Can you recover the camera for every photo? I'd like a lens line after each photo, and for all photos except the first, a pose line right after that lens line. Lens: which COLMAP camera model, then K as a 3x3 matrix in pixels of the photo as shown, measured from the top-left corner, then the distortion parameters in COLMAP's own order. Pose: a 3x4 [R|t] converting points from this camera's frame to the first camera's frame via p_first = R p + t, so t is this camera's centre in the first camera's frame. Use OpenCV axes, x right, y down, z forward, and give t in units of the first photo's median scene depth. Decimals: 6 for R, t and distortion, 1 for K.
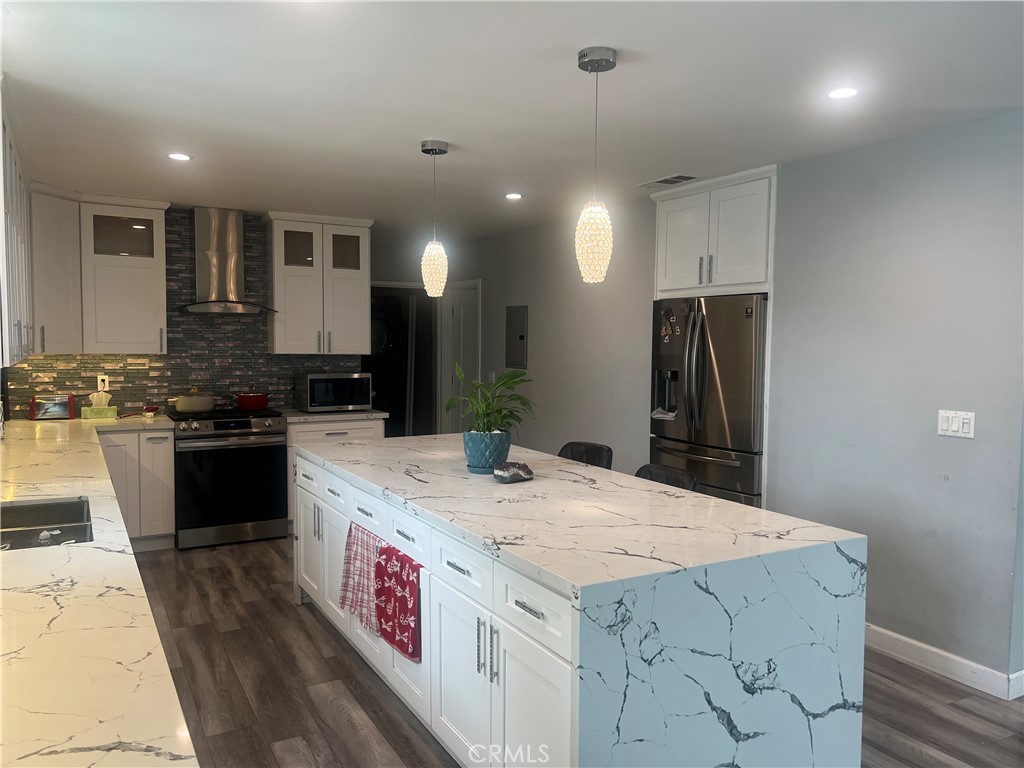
lens RADIAL K [[767.2, 0, 511.1], [0, 767.2, 390.9], [0, 0, 1]] dist [0.038473, -0.005529]
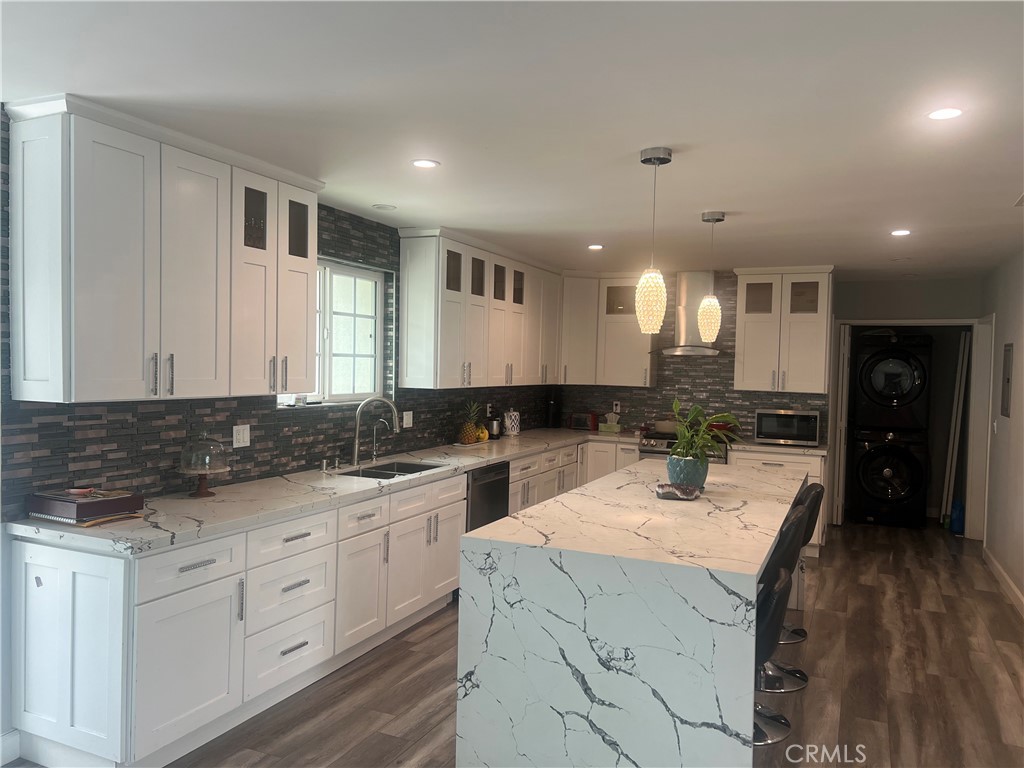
lens RADIAL K [[760.5, 0, 509.0], [0, 760.5, 388.5], [0, 0, 1]] dist [0.067189, -0.090515]
pose [[0.592332, 0.031661, -0.805072, 0.457622], [-0.073231, 0.997207, -0.014662, -0.008975], [0.802359, 0.067641, 0.592996, 0.047793]]
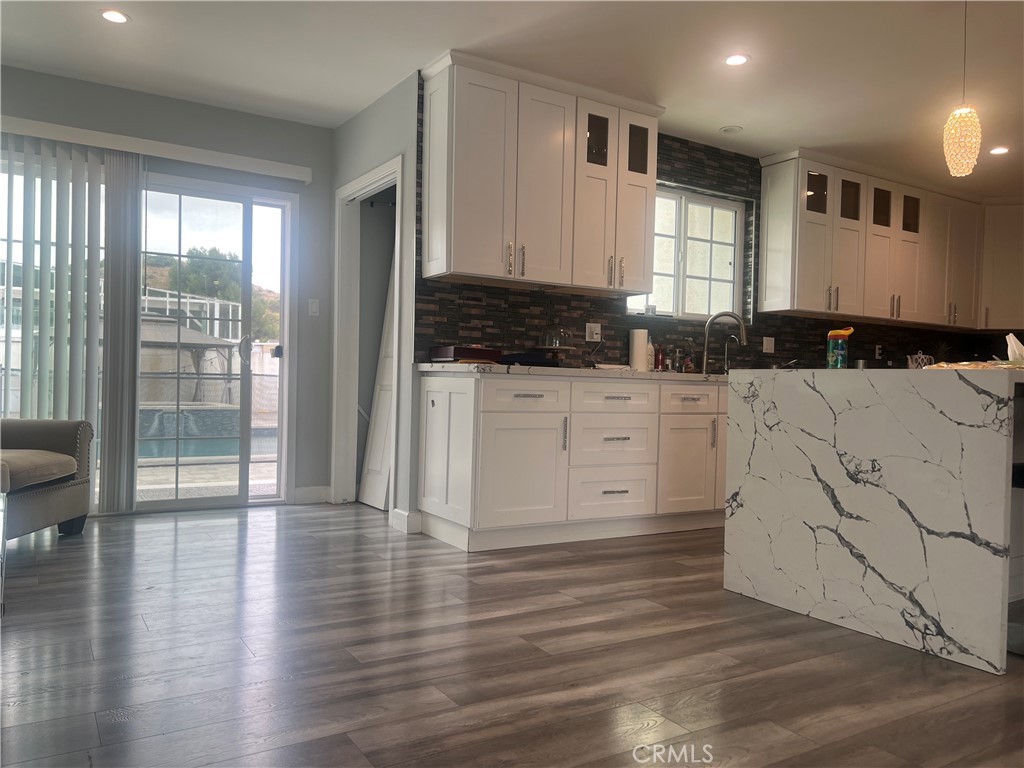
lens RADIAL K [[767.8, 0, 509.7], [0, 767.8, 390.3], [0, 0, 1]] dist [0.021046, -0.005092]
pose [[0.046386, 0.007273, -0.998897, 0.586177], [-0.092673, 0.995692, 0.002946, 0.113022], [0.994616, 0.092434, 0.046860, 0.146500]]
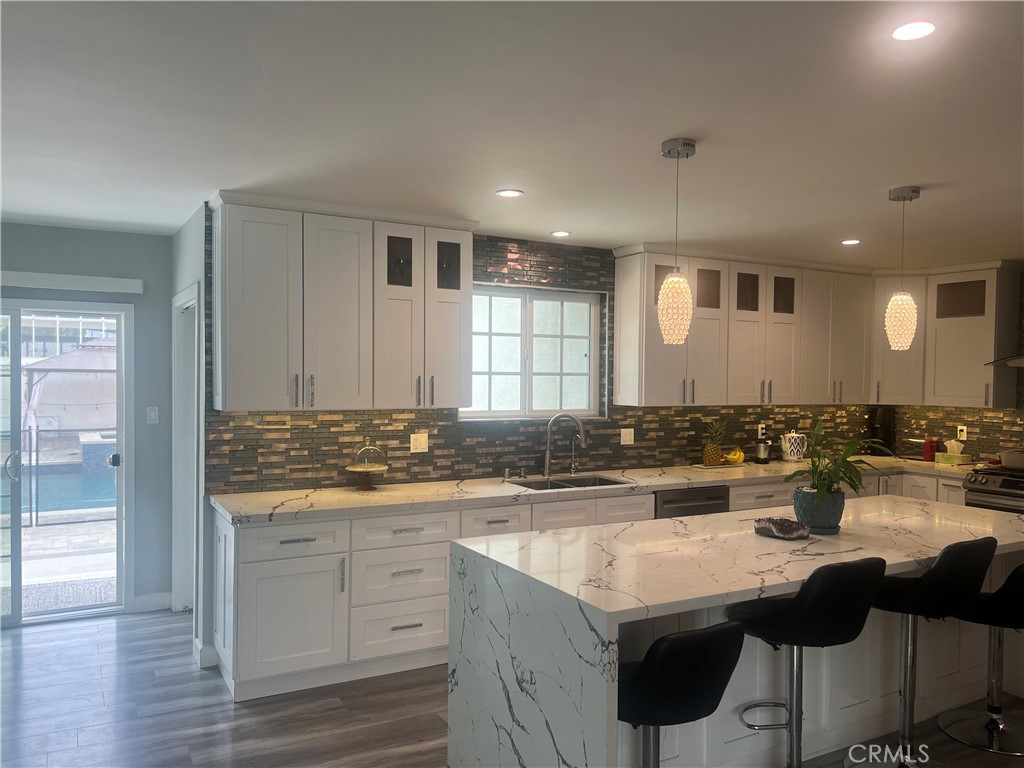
lens RADIAL K [[761.7, 0, 509.0], [0, 761.7, 391.4], [0, 0, 1]] dist [0.063637, -0.081877]
pose [[0.004329, 0.012459, -0.999913, 0.578621], [-0.078970, 0.996804, 0.012079, -0.032306], [0.996868, 0.078911, 0.005299, 0.362830]]
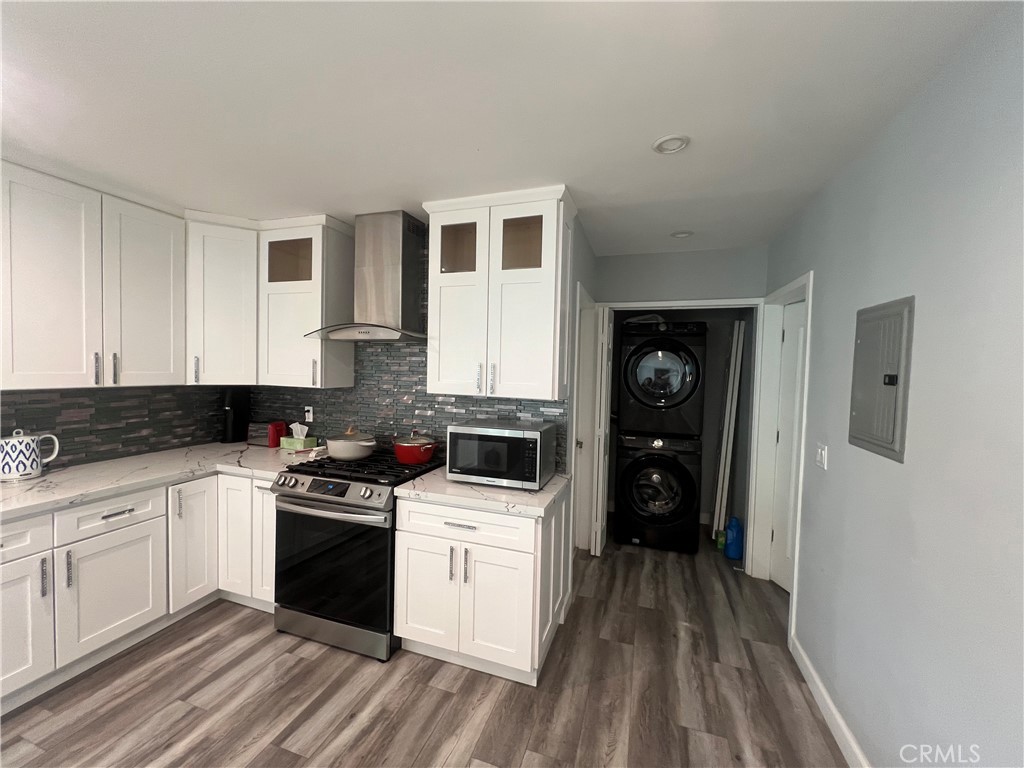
lens RADIAL K [[411.1, 0, 509.0], [0, 411.1, 381.8], [0, 0, 1]] dist [-0.001744, 0.000250]
pose [[0.672398, 0.033236, -0.739443, 0.046433], [-0.066804, 0.997639, -0.015906, -0.062962], [0.737169, 0.060093, 0.673031, 0.856485]]
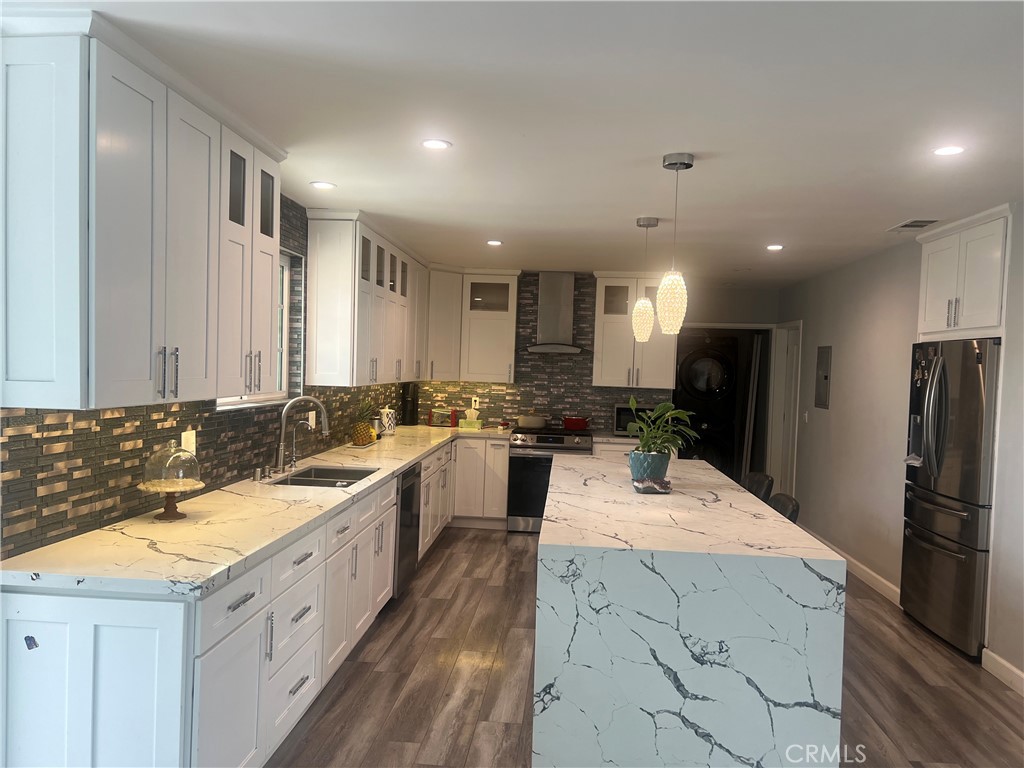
lens RADIAL K [[761.7, 0, 509.0], [0, 761.7, 391.4], [0, 0, 1]] dist [0.063637, -0.081877]
pose [[0.829372, 0.037734, -0.557421, 0.282320], [-0.063032, 0.997666, -0.026247, 0.001356], [0.555130, 0.056904, 0.829815, -0.088940]]
